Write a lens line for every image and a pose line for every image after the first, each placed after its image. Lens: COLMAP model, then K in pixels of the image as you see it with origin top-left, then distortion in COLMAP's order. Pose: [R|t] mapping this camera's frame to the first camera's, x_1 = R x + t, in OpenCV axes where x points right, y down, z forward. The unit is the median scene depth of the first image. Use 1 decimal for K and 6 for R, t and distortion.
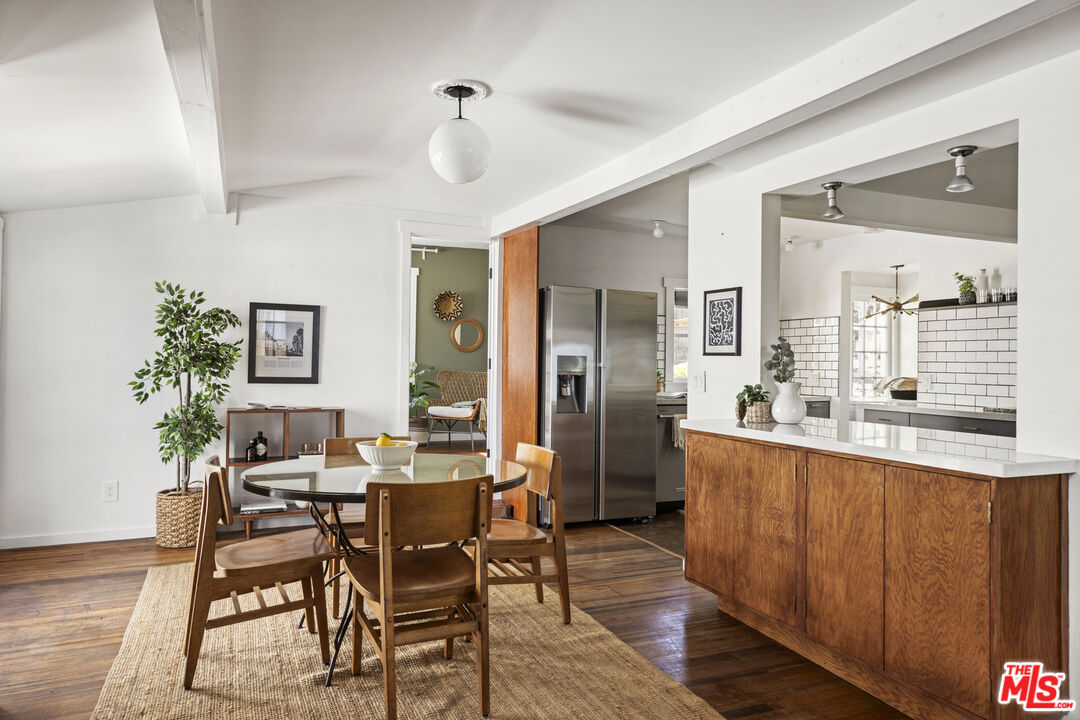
lens RADIAL K [[701.2, 0, 540.0], [0, 701.2, 360.0], [0, 0, 1]] dist [-0.002841, 0.000943]
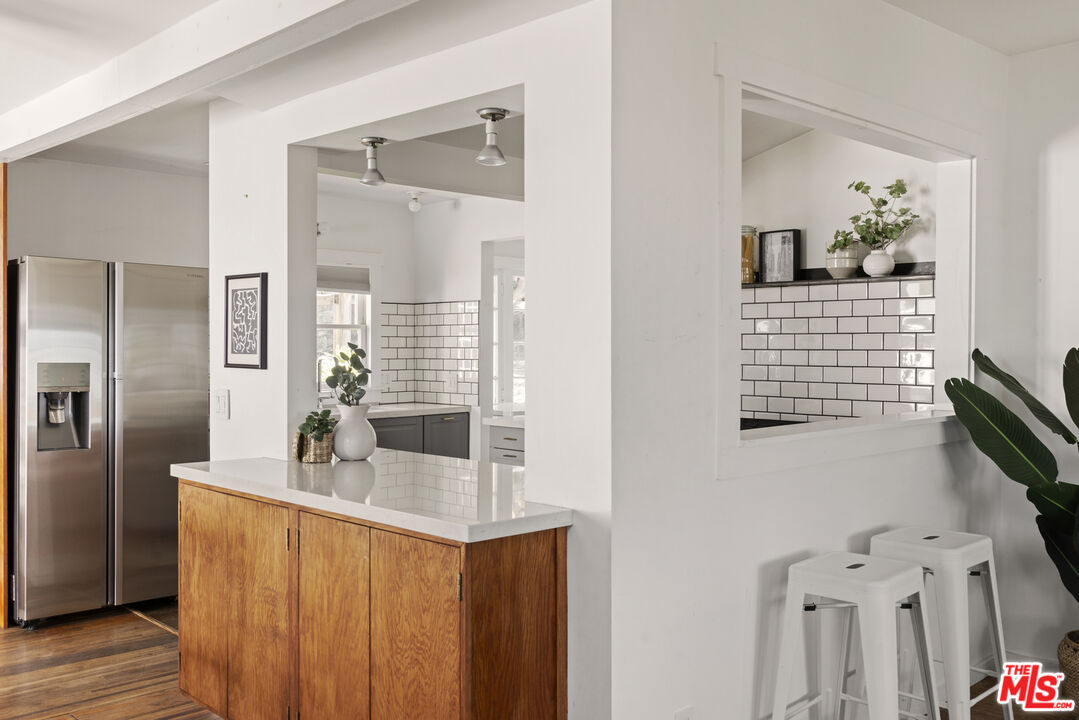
lens RADIAL K [[983.1, 0, 539.5], [0, 983.1, 360.0], [0, 0, 1]] dist [-0.011120, -0.005611]
pose [[0.931483, -0.015249, 0.363465, 0.215726], [0.008818, 0.999774, 0.019348, -0.038435], [-0.363678, -0.014817, 0.931407, -0.039379]]
